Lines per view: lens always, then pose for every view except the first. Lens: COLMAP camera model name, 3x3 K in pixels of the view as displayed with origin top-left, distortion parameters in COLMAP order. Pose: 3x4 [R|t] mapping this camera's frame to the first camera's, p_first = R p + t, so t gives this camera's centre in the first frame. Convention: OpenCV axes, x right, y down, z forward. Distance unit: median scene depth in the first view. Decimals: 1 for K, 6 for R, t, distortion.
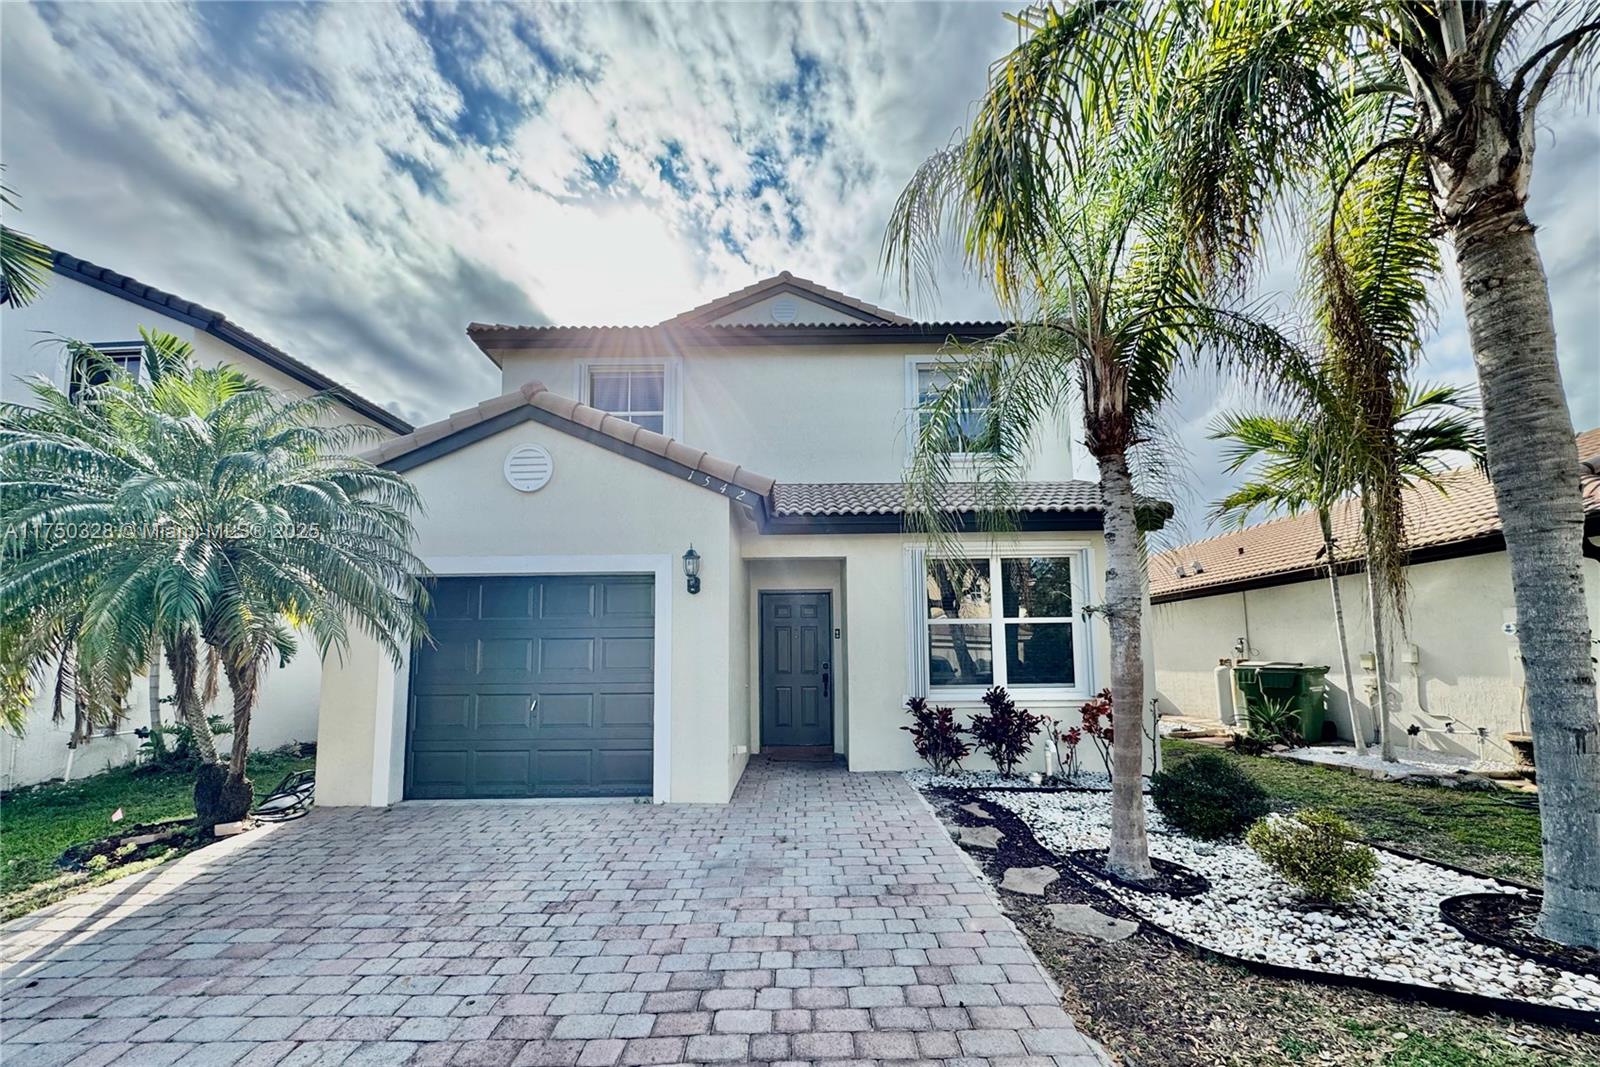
lens RADIAL K [[647.4, 0, 800.2], [0, 647.4, 593.7], [0, 0, 1]] dist [-0.003659, -0.000156]
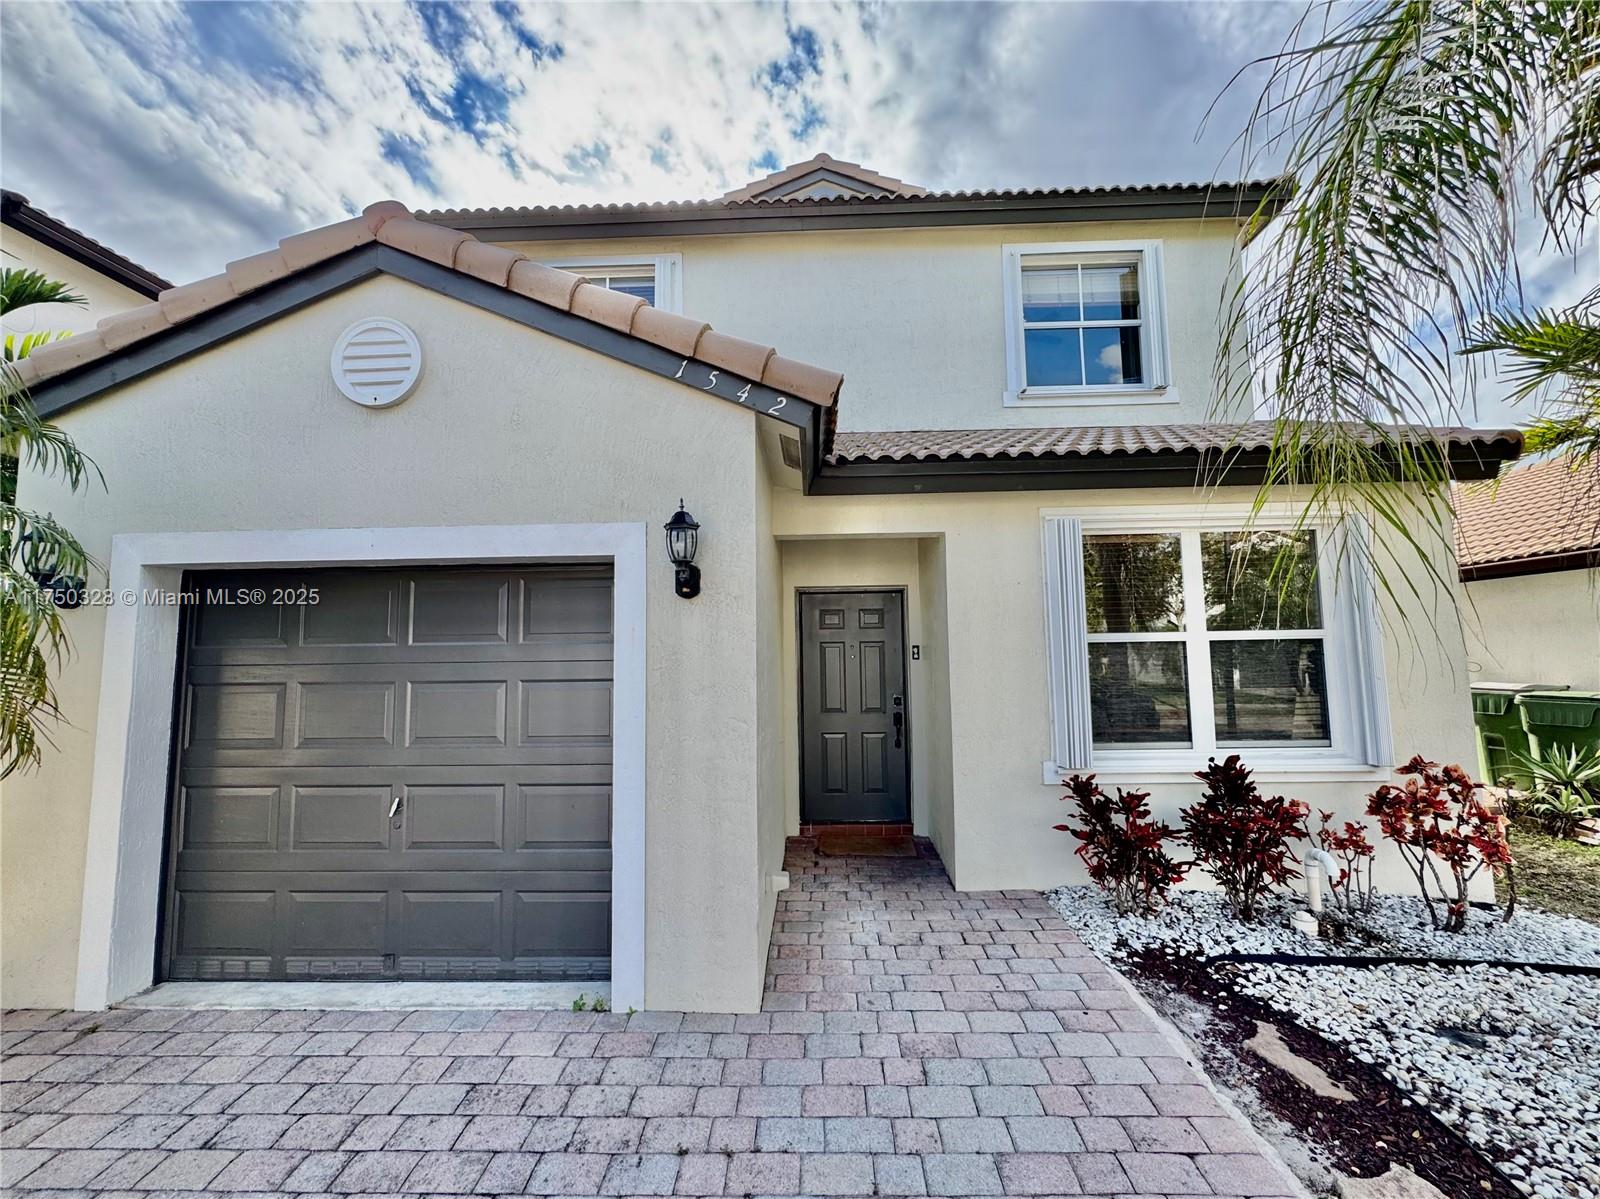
lens RADIAL K [[647.4, 0, 800.0], [0, 647.4, 599.5], [0, 0, 1]] dist [-0.001672, -0.000107]
pose [[0.999633, -0.005892, -0.026451, -0.058705], [0.006390, 0.999803, 0.018786, -0.007604], [0.026335, -0.018948, 0.999474, 0.465653]]
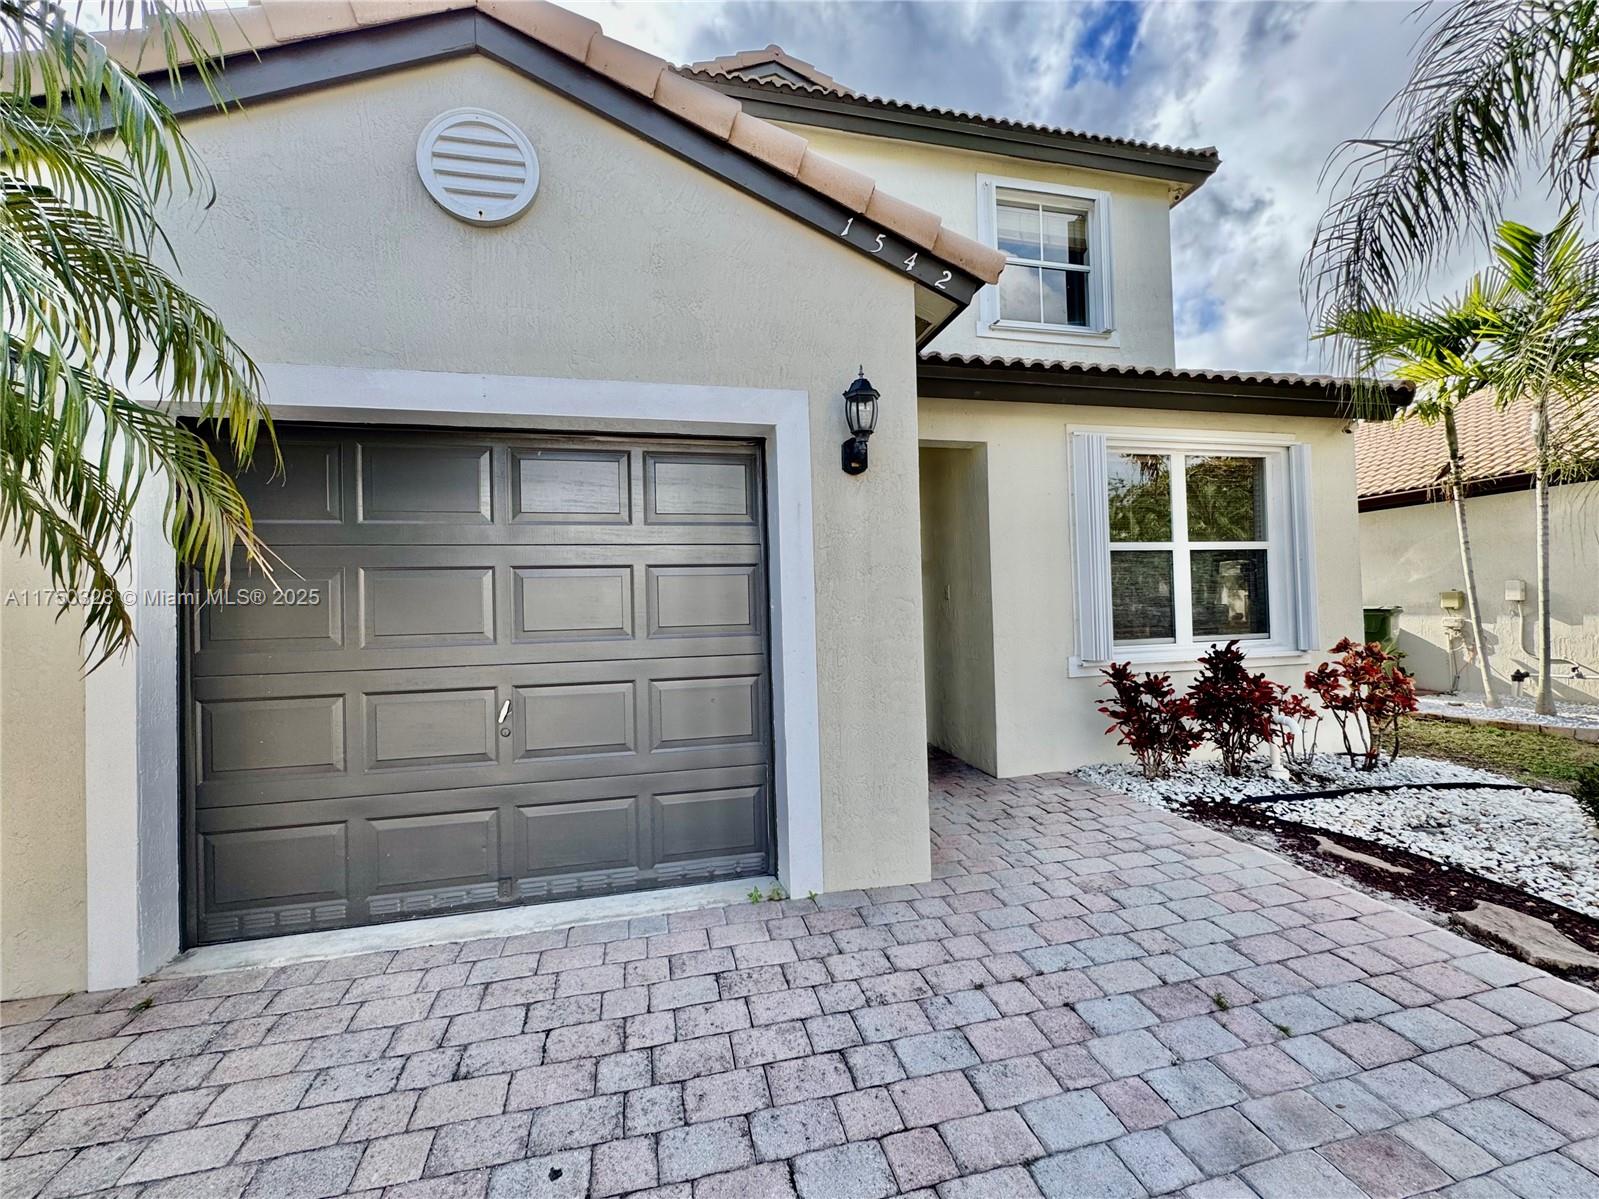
lens RADIAL K [[660.6, 0, 799.5], [0, 660.6, 599.5], [0, 0, 1]] dist [-0.002760, 0.000035]
pose [[0.970982, -0.012114, 0.238845, -0.312801], [-0.008631, 0.996291, 0.085619, 0.050019], [-0.238996, -0.085196, 0.967276, 0.492559]]
